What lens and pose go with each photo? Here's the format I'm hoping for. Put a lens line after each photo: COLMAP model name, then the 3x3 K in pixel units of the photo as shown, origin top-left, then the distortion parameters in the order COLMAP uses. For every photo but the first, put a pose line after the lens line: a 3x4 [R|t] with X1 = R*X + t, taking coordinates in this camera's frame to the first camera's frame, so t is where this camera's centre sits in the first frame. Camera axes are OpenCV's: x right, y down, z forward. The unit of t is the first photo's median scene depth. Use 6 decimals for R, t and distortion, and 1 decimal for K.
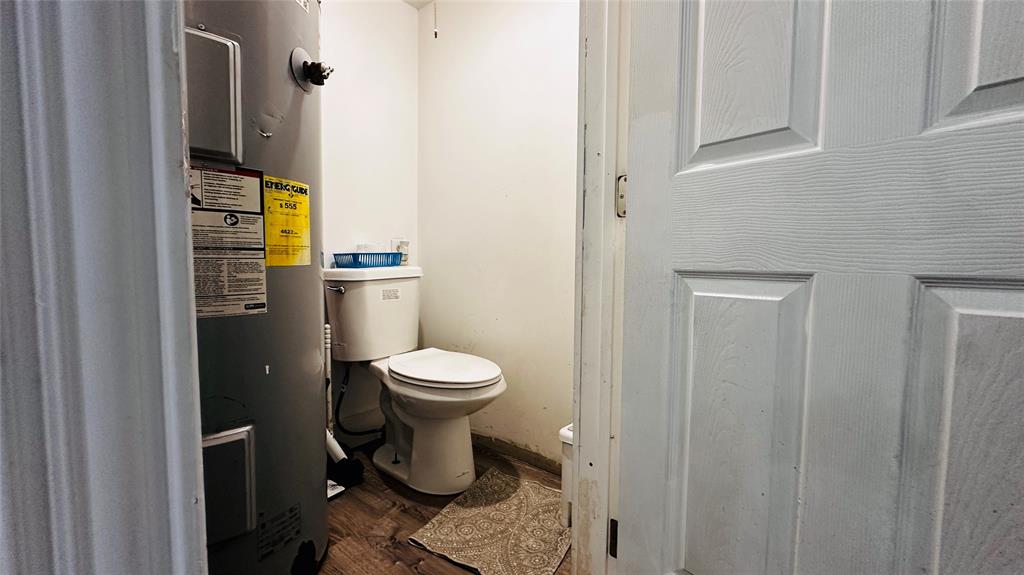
lens RADIAL K [[407.8, 0, 513.0], [0, 407.8, 283.6], [0, 0, 1]] dist [-0.003182, 0.001753]
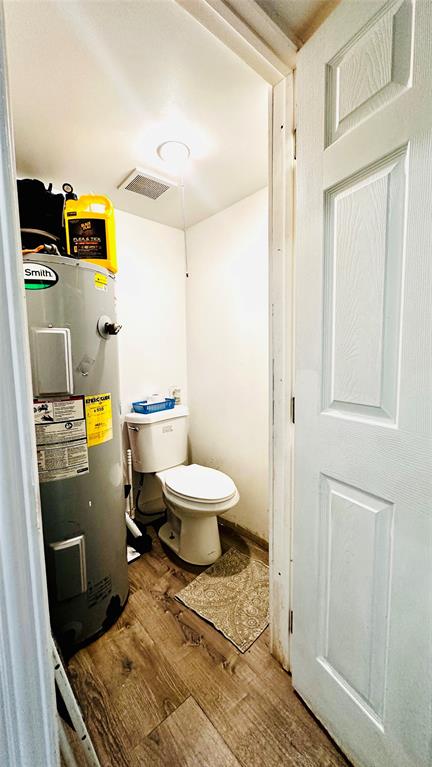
lens RADIAL K [[305.4, 0, 215.5], [0, 305.4, 383.2], [0, 0, 1]] dist [-0.003182, 0.001753]
pose [[0.982102, -0.006016, -0.188256, 0.149121], [0.012701, 0.999330, 0.034319, -0.283495], [0.187923, -0.036096, 0.981520, -0.145348]]
